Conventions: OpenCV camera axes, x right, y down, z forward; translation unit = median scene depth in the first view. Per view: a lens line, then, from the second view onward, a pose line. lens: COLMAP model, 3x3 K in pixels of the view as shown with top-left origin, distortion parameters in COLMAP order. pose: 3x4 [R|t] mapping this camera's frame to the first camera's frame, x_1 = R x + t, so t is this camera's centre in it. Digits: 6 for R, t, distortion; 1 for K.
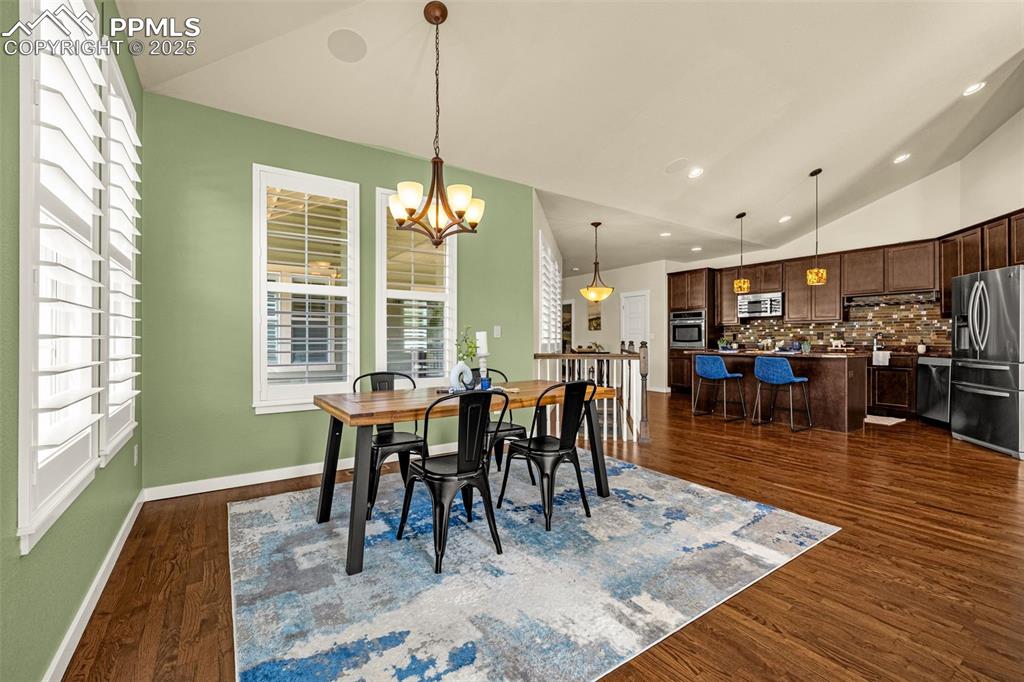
lens RADIAL K [[441.4, 0, 511.2], [0, 441.4, 335.3], [0, 0, 1]] dist [0.006162, -0.000517]
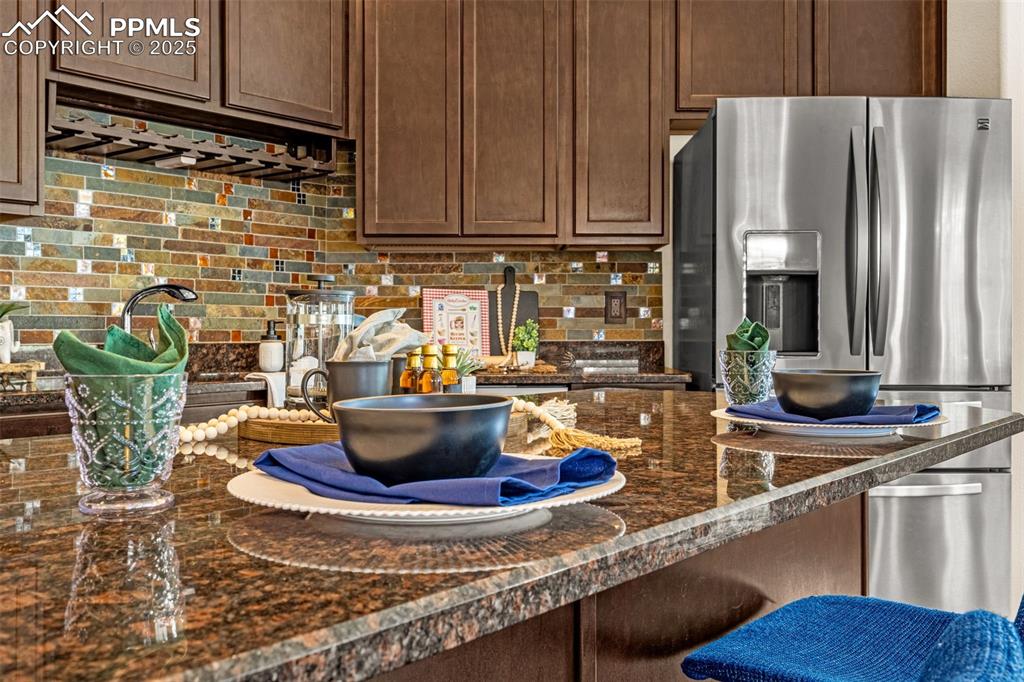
lens RADIAL K [[954.1, 0, 509.9], [0, 954.1, 320.4], [0, 0, 1]] dist [0.008420, 0.000000]
pose [[-0.283700, 0.007424, 0.958884, 0.317262], [-0.010893, 0.999881, -0.010964, 0.012356], [-0.958851, -0.013556, -0.283585, 0.903225]]
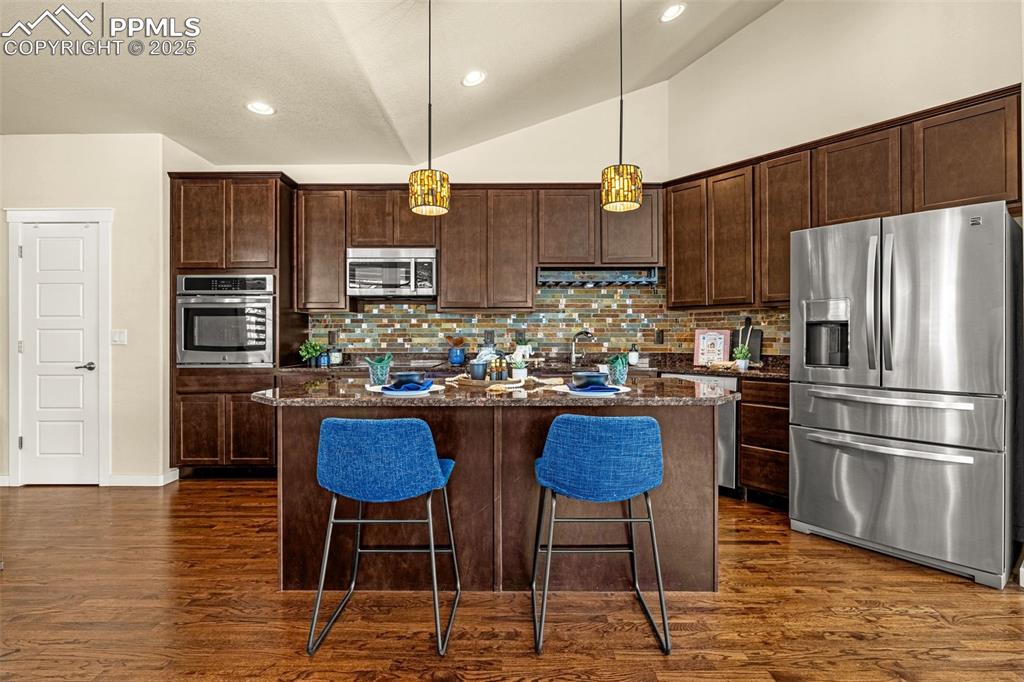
lens RADIAL K [[490.3, 0, 511.6], [0, 490.3, 337.3], [0, 0, 1]] dist [-0.010200, 0.000442]
pose [[0.562182, -0.001958, 0.827012, 0.218505], [-0.007642, 0.999942, 0.007563, -0.003165], [-0.826979, -0.010572, 0.562134, 0.661649]]
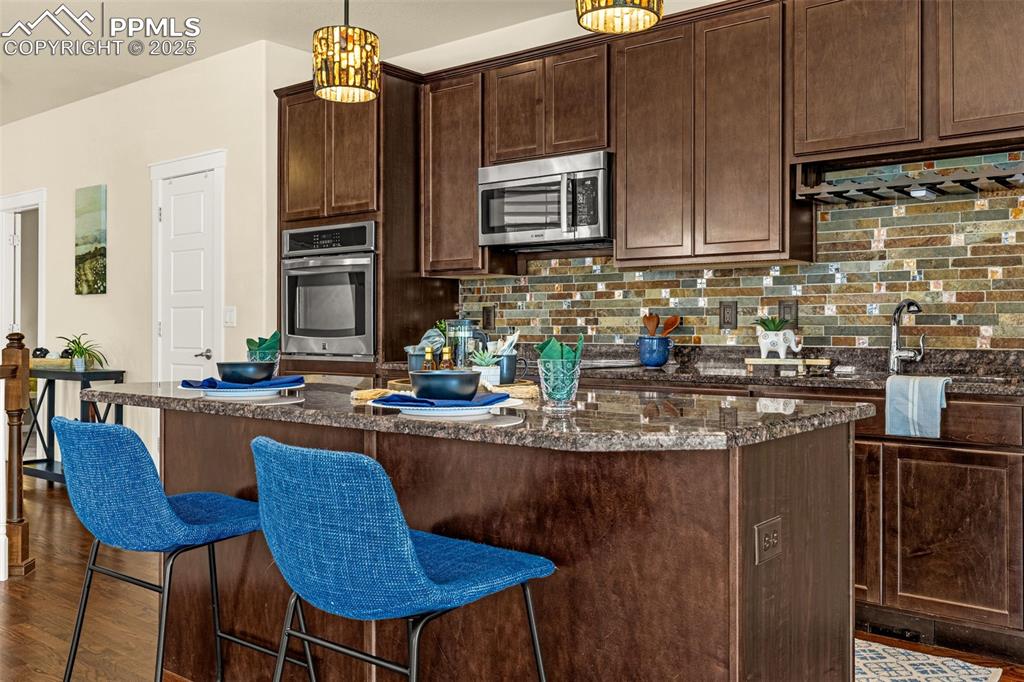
lens RADIAL K [[915.5, 0, 517.8], [0, 915.5, 314.3], [0, 0, 1]] dist [0.007984, -0.007222]
pose [[0.957155, 0.005532, 0.289524, 0.427190], [-0.004325, 0.999979, -0.004808, 0.004616], [-0.289545, 0.003350, 0.957159, 0.516676]]
